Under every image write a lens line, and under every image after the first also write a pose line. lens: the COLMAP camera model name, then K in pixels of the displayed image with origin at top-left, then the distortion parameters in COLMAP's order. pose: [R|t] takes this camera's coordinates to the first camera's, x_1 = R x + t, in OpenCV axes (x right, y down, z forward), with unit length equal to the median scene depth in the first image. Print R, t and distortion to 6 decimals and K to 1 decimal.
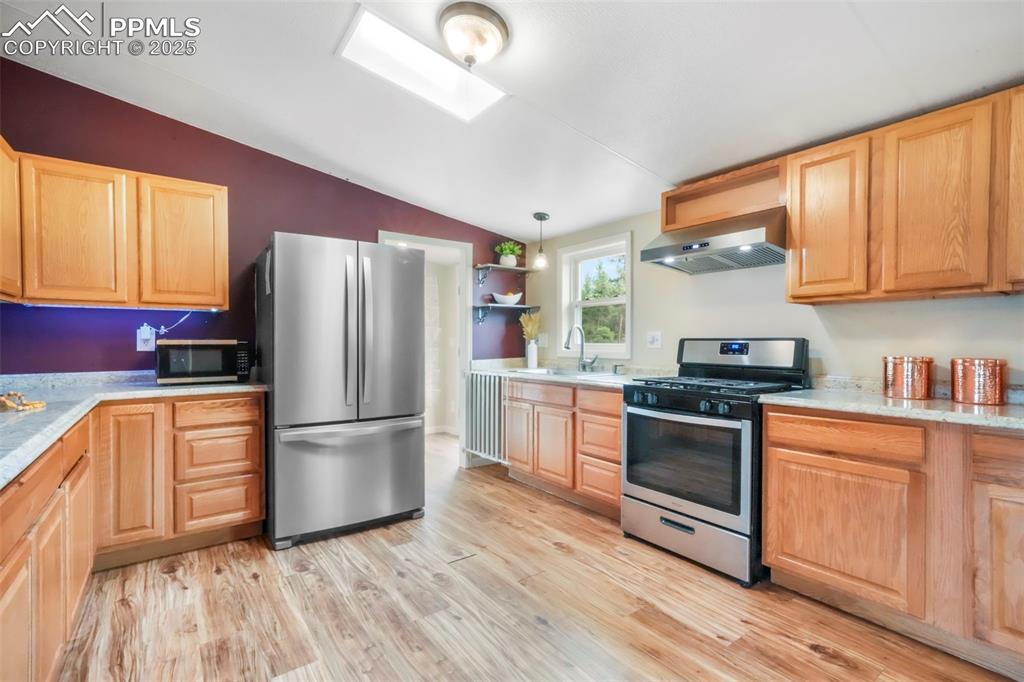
lens RADIAL K [[465.2, 0, 505.4], [0, 465.2, 347.7], [0, 0, 1]] dist [0.003526, 0.004046]
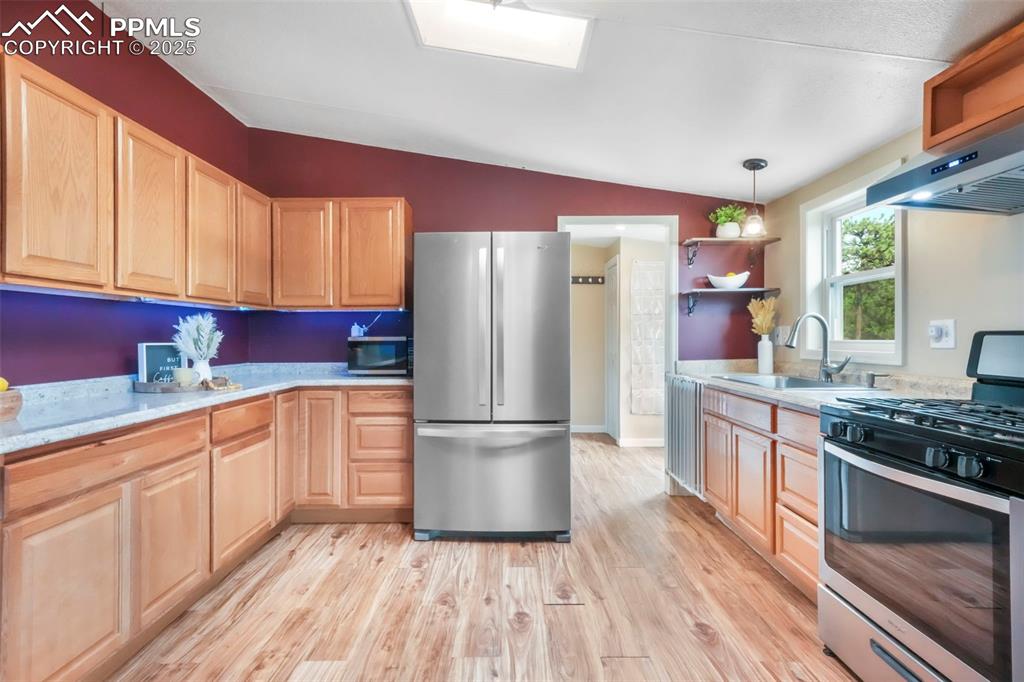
lens RADIAL K [[502.5, 0, 512.3], [0, 502.5, 337.1], [0, 0, 1]] dist [0.013519, -0.000026]
pose [[0.809893, -0.002716, -0.586571, 0.330955], [-0.005126, 0.999918, -0.011708, -0.003735], [0.586555, 0.012488, 0.809813, 0.211062]]
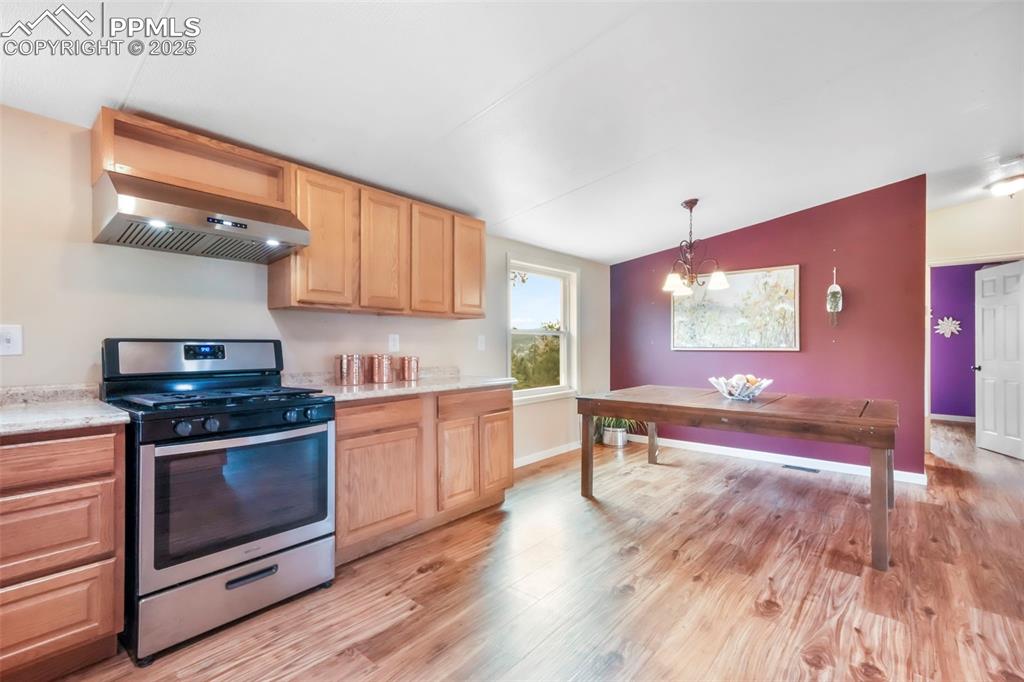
lens RADIAL K [[465.2, 0, 506.2], [0, 465.2, 347.0], [0, 0, 1]] dist [0.003526, 0.004046]
pose [[-0.230505, -0.006625, 0.973049, -0.462948], [0.012524, 0.999874, 0.009774, -0.008713], [-0.972991, 0.014440, -0.230393, 0.710511]]
